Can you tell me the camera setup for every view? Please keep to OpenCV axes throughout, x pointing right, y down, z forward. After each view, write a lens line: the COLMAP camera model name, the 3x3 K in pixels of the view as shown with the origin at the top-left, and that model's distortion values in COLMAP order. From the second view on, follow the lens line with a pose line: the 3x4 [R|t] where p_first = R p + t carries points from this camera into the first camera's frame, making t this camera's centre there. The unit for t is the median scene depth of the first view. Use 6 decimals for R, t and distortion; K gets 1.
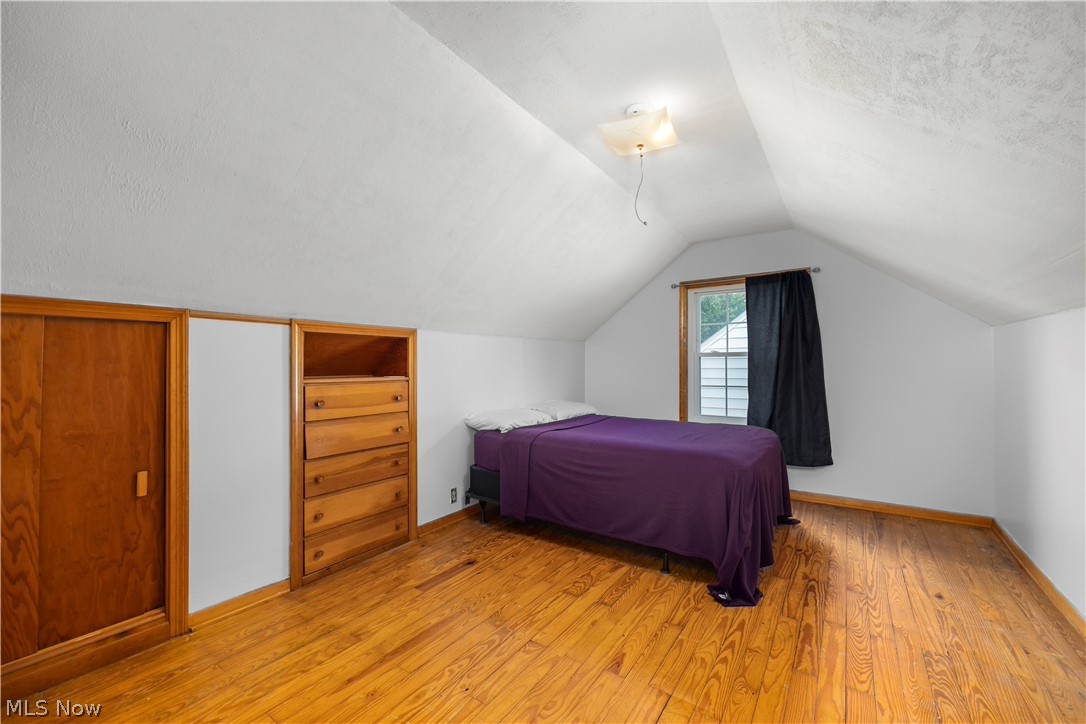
lens RADIAL K [[436.7, 0, 541.5], [0, 436.7, 362.2], [0, 0, 1]] dist [0.002408, 0.000171]
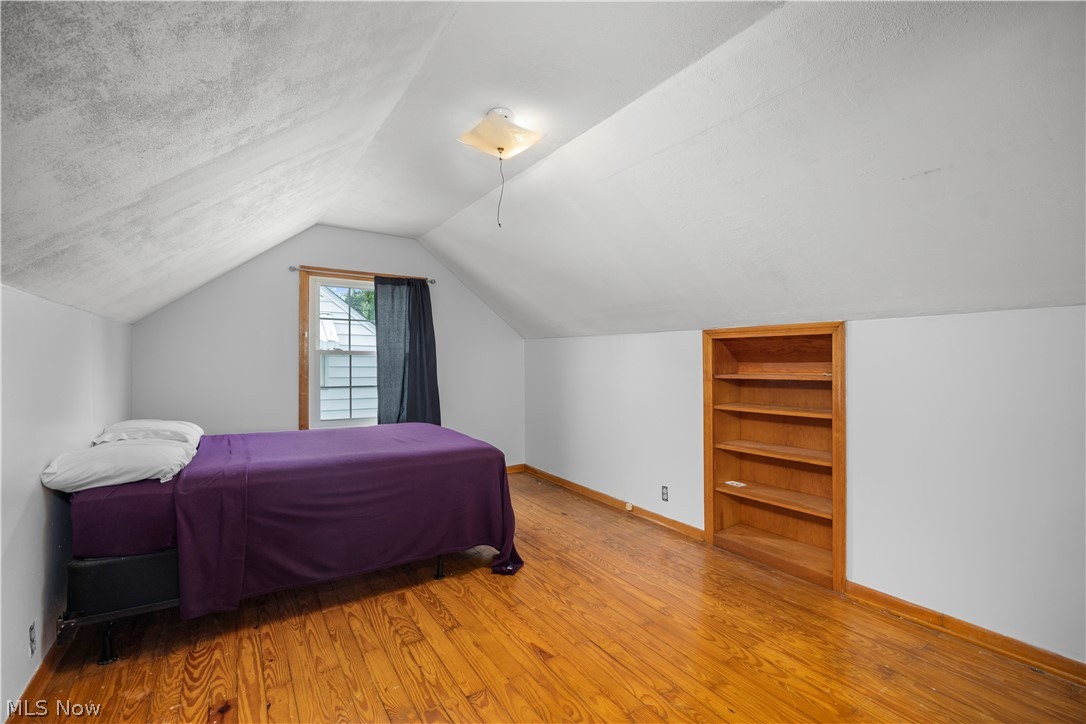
lens RADIAL K [[470.1, 0, 541.2], [0, 470.1, 358.0], [0, 0, 1]] dist [-0.014463, 0.000027]
pose [[0.379334, 0.013833, 0.925156, -0.710931], [-0.011093, 0.999884, -0.010402, -0.000021], [-0.925193, -0.006316, 0.379444, 0.476009]]
